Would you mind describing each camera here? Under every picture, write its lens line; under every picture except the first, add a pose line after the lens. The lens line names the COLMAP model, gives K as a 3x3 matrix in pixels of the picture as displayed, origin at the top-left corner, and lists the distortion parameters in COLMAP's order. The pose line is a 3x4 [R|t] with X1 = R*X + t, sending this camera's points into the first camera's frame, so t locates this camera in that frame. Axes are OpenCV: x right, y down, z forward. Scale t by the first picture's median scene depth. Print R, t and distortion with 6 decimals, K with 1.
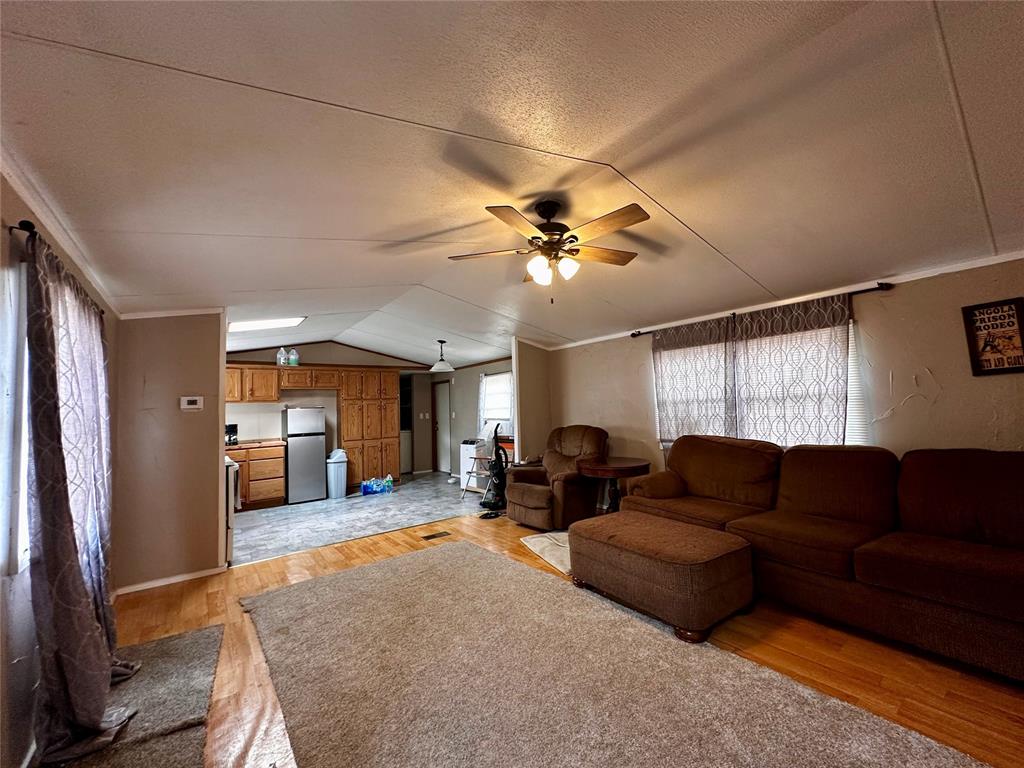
lens RADIAL K [[411.3, 0, 516.0], [0, 411.3, 383.7], [0, 0, 1]] dist [-0.002482, 0.000310]
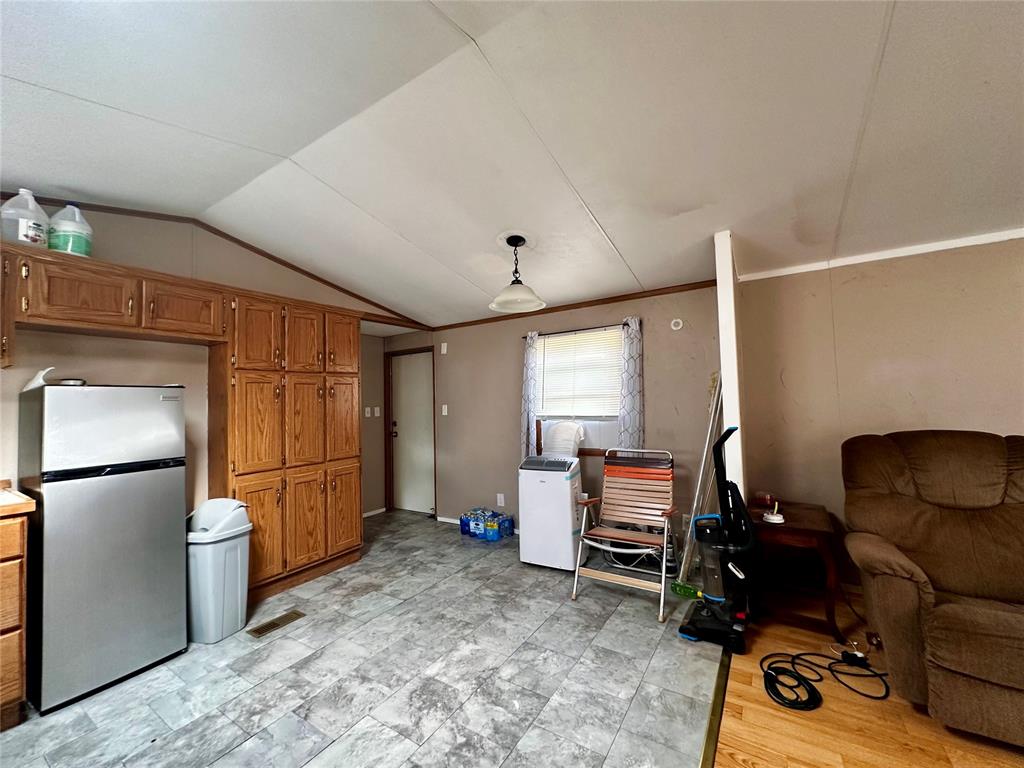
lens RADIAL K [[411.3, 0, 516.0], [0, 411.3, 383.7], [0, 0, 1]] dist [-0.002482, 0.000310]
pose [[0.941630, 0.023230, 0.335847, -0.311313], [-0.025656, 0.999667, 0.002787, 0.046380], [-0.335670, -0.011241, 0.941912, 0.565433]]
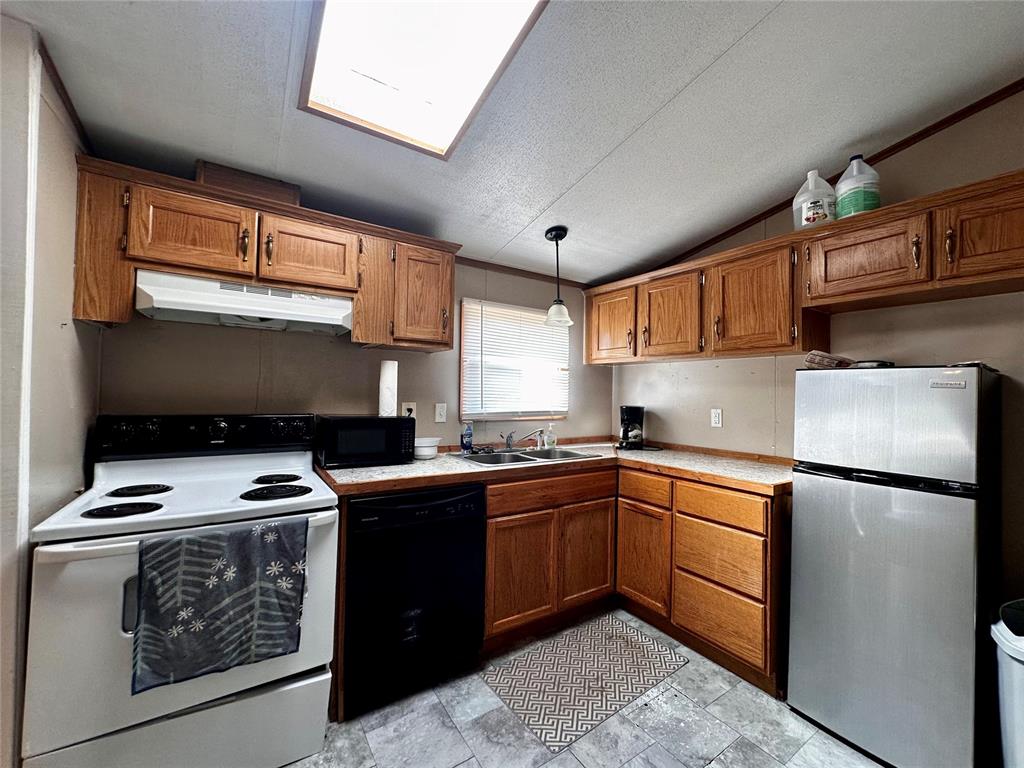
lens RADIAL K [[411.3, 0, 516.0], [0, 411.3, 383.7], [0, 0, 1]] dist [-0.002482, 0.000310]
pose [[-0.075912, 0.014779, -0.997005, -0.237704], [0.041851, 0.999056, 0.011623, 0.055014], [0.996236, -0.040843, -0.076459, 0.773097]]
